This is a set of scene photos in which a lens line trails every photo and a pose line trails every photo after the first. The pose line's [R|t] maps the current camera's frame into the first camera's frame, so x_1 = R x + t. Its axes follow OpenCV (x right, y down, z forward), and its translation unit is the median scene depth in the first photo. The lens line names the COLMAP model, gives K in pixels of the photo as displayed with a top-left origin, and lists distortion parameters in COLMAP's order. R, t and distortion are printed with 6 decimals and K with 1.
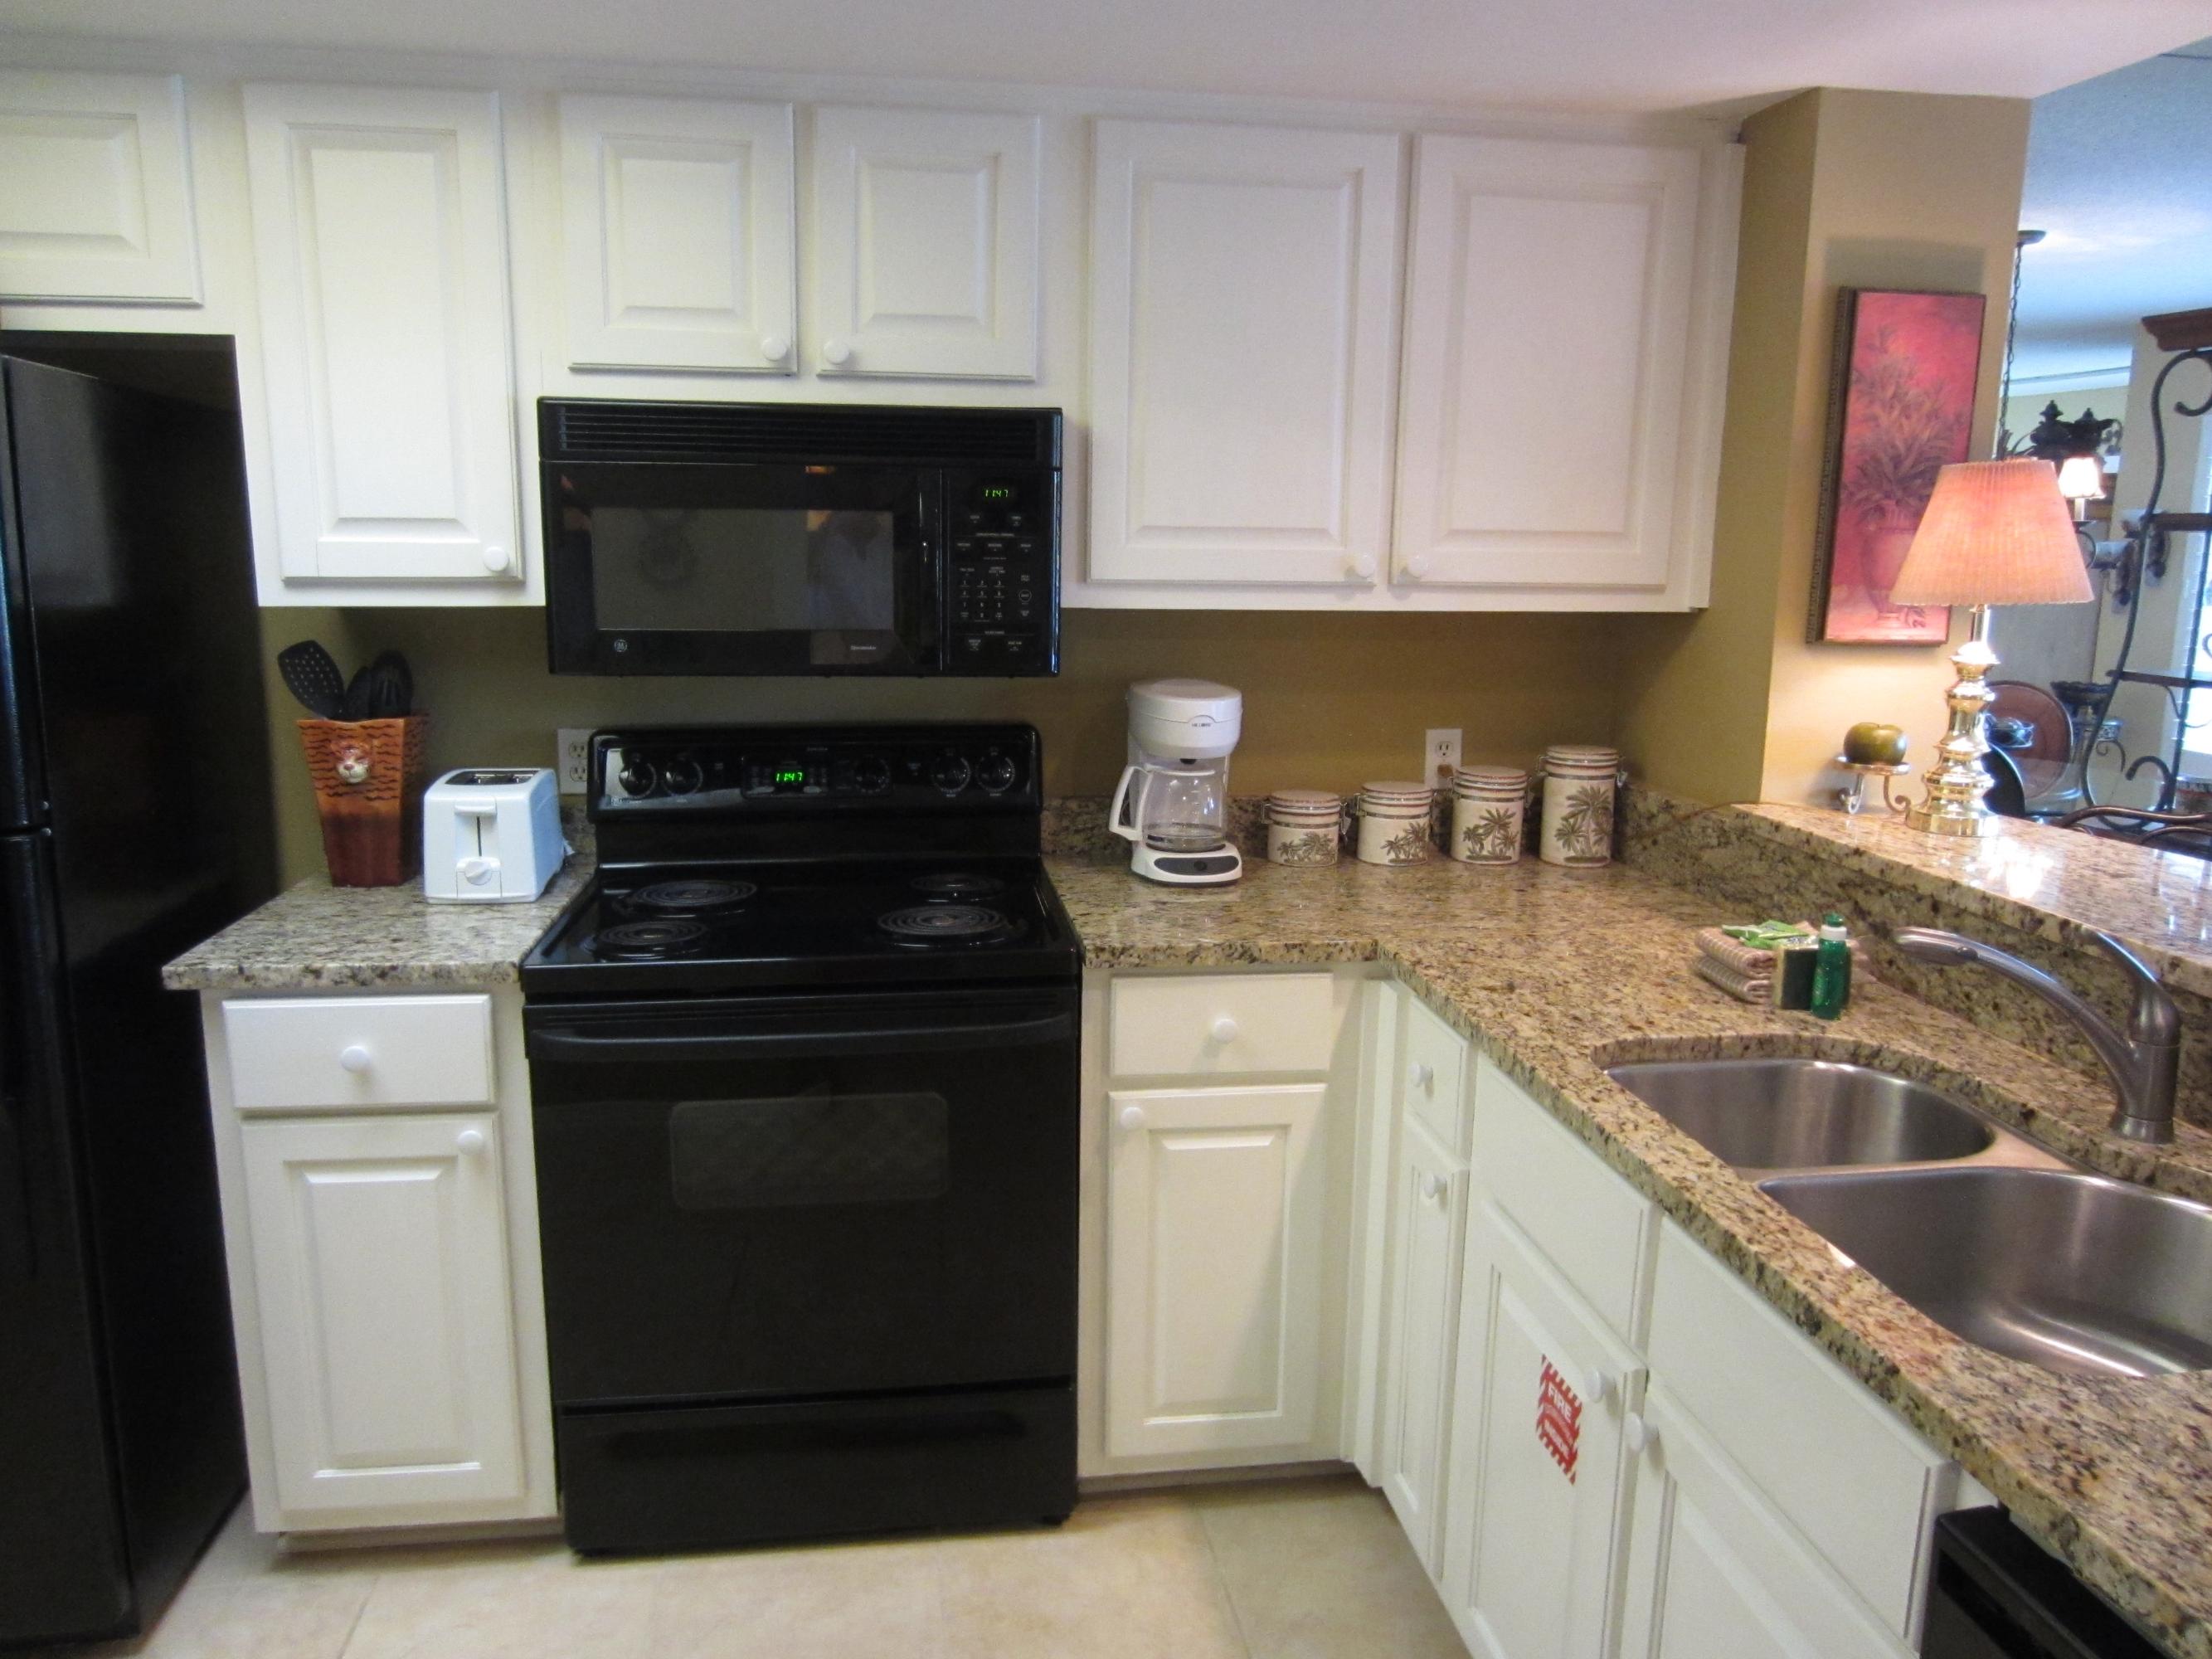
lens RADIAL K [[1573.9, 0, 1110.5], [0, 1573.9, 848.1], [0, 0, 1]] dist [-0.032709, 0.014799]
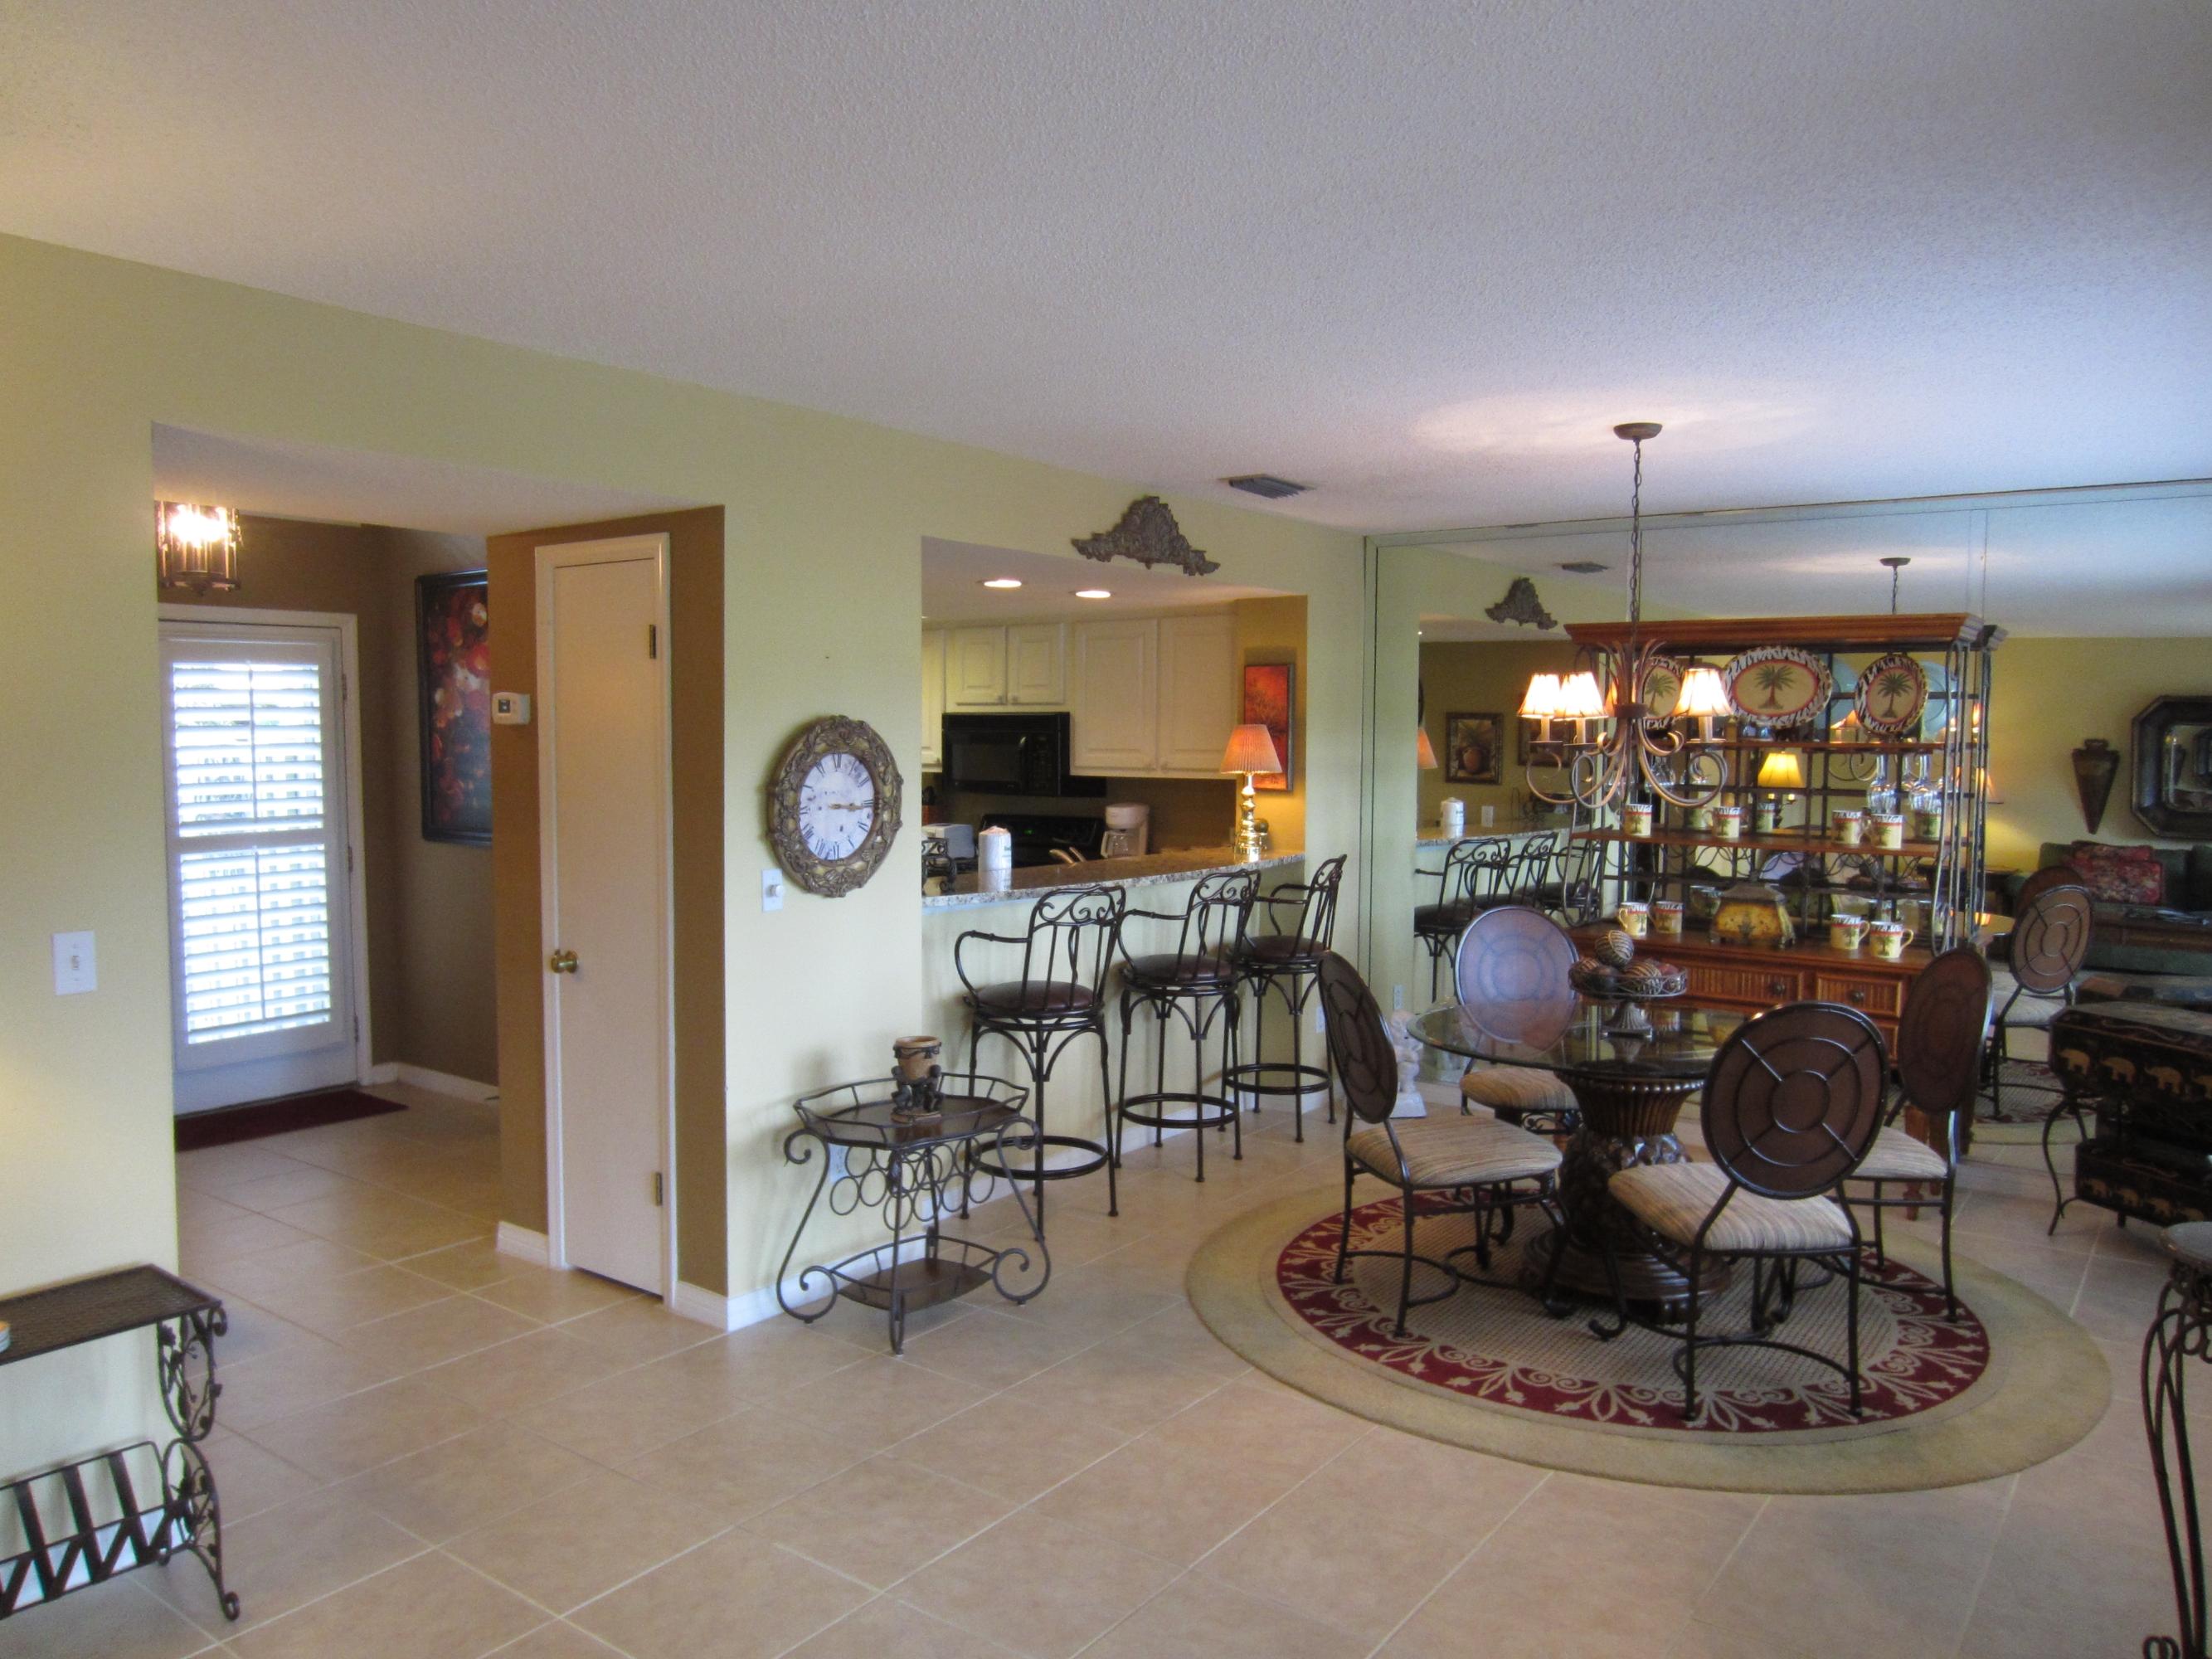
lens RADIAL K [[1573.9, 0, 1105.7], [0, 1573.9, 835.8], [0, 0, 1]] dist [-0.032709, 0.014799]
pose [[0.706047, 0.036304, -0.707234, 2.410986], [-0.138056, 0.986580, -0.087180, 0.243172], [0.694578, 0.159191, 0.701584, -1.185488]]
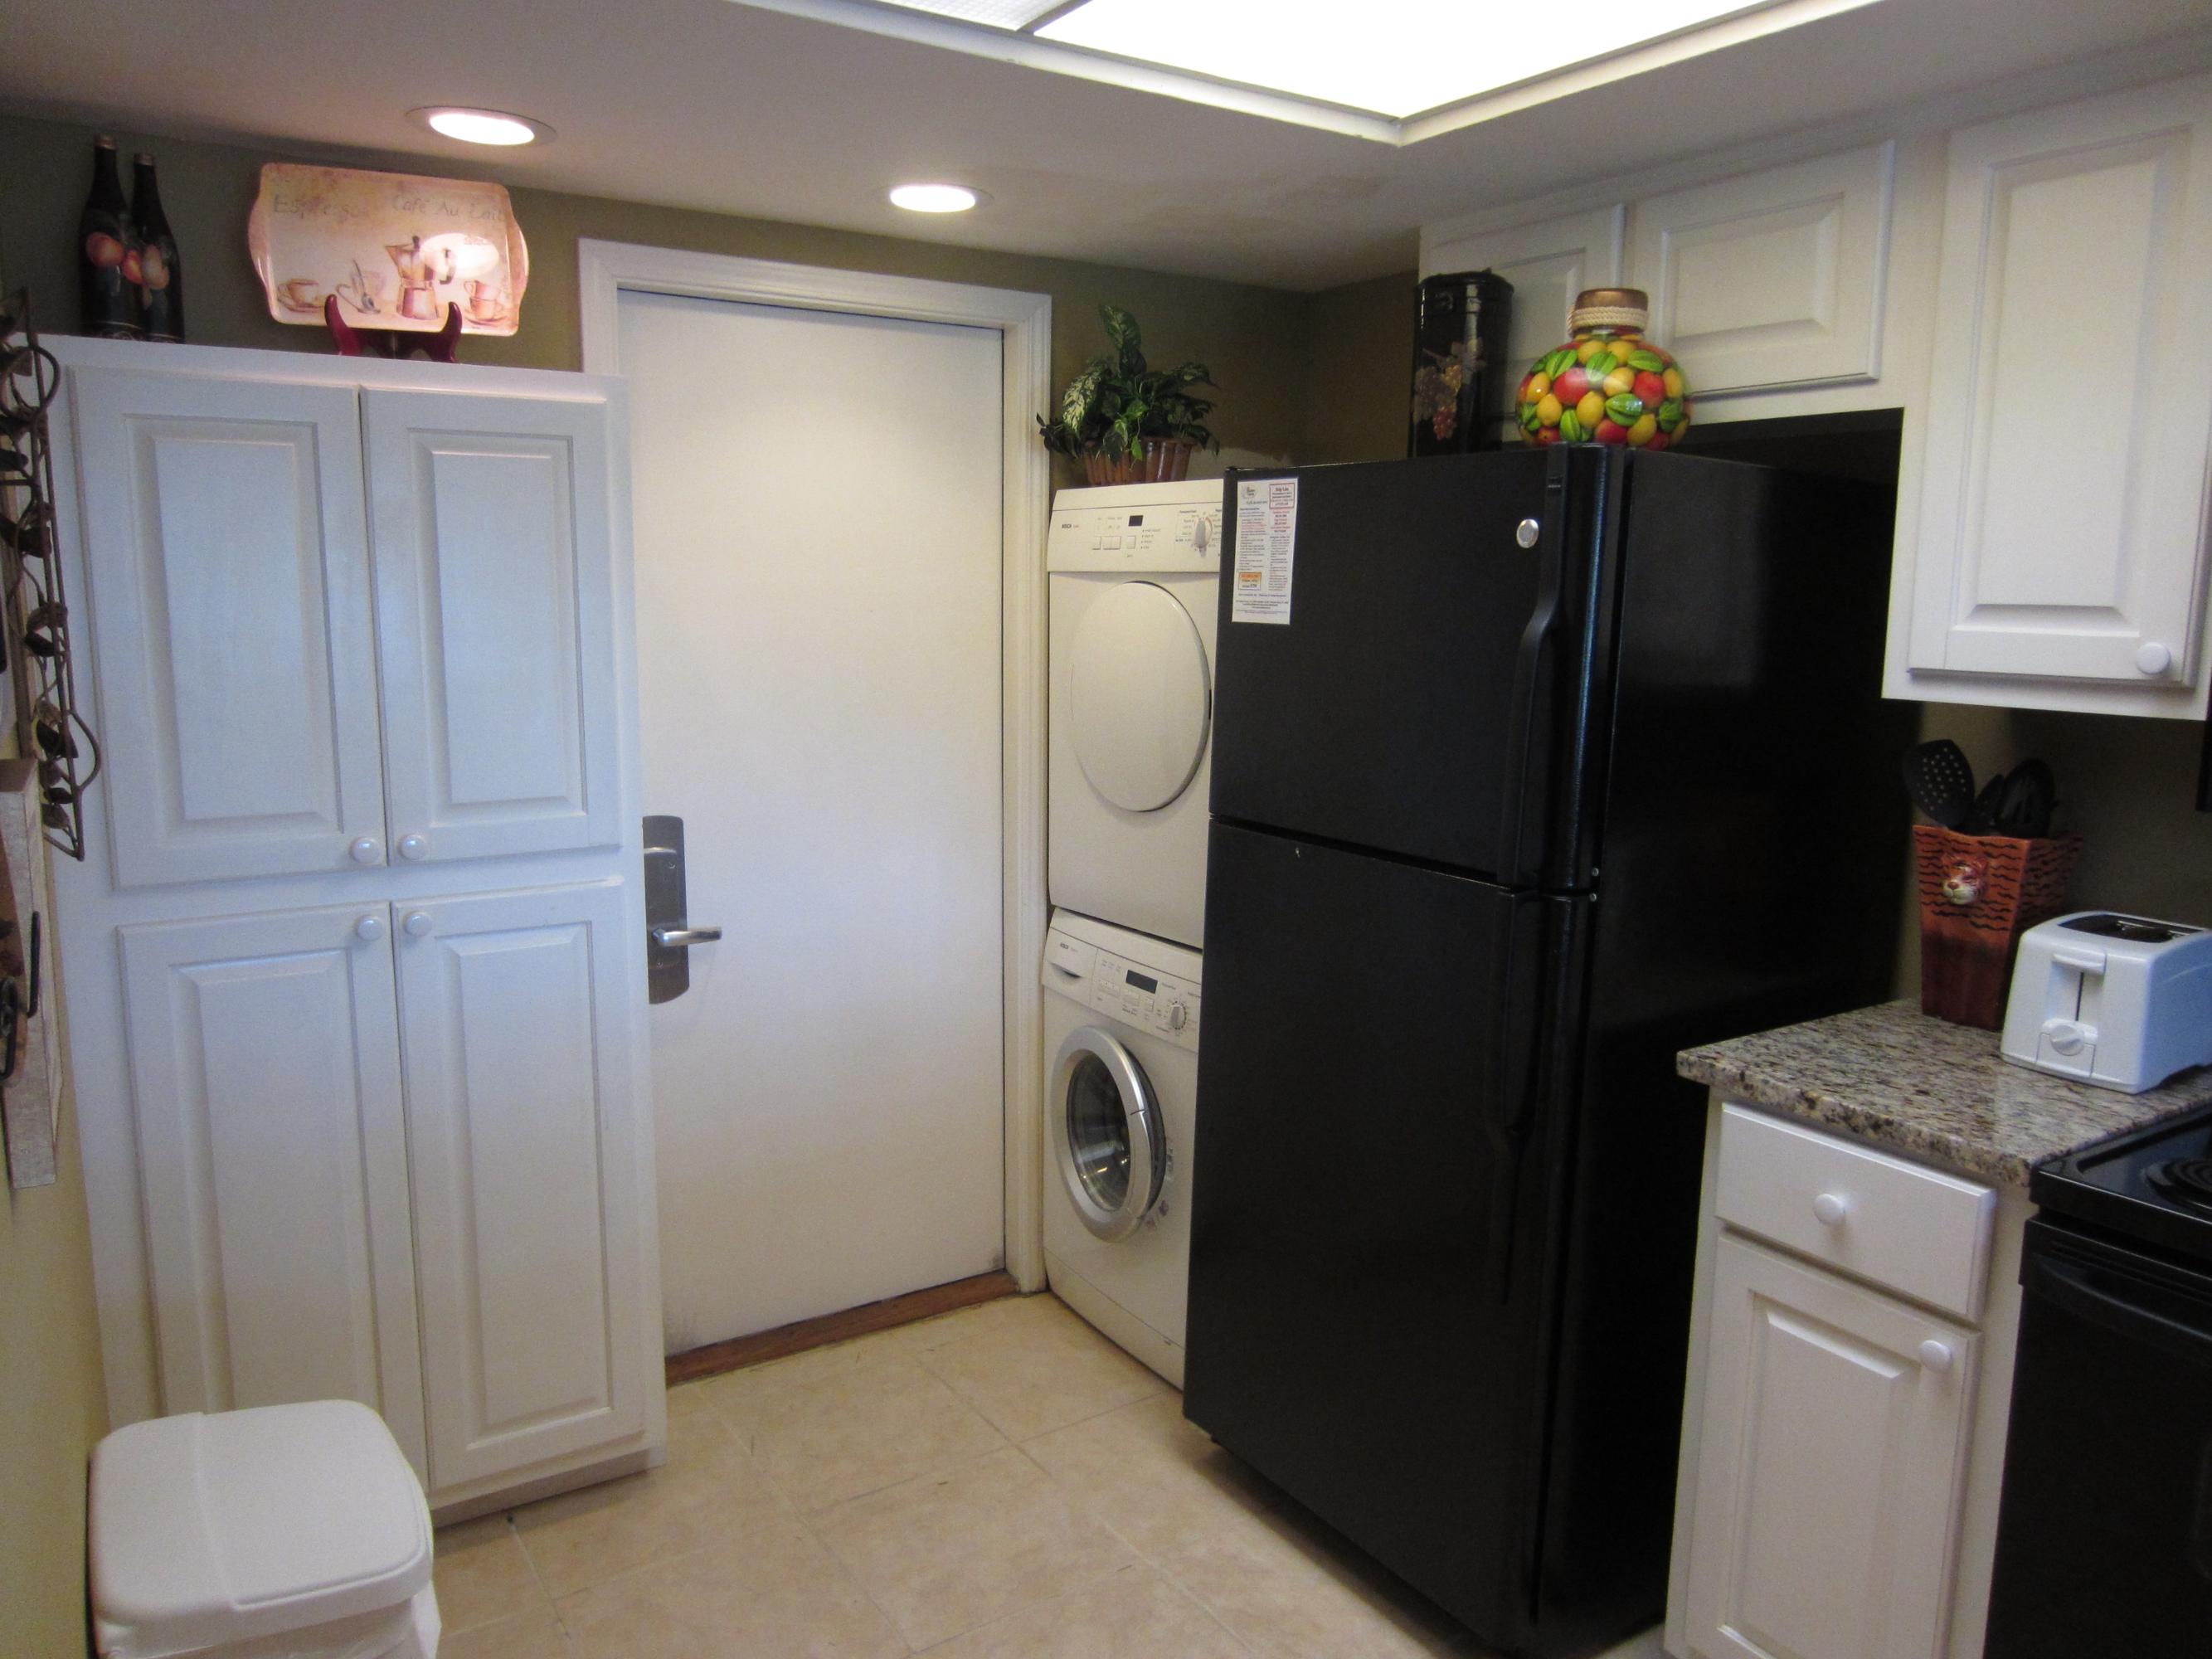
lens RADIAL K [[1573.9, 0, 1102.3], [0, 1573.9, 832.8], [0, 0, 1]] dist [-0.032709, 0.014799]
pose [[0.419694, 0.134749, -0.897608, 0.102062], [-0.191186, 0.979856, 0.057703, -0.043545], [0.887302, 0.147392, 0.437002, 0.205605]]
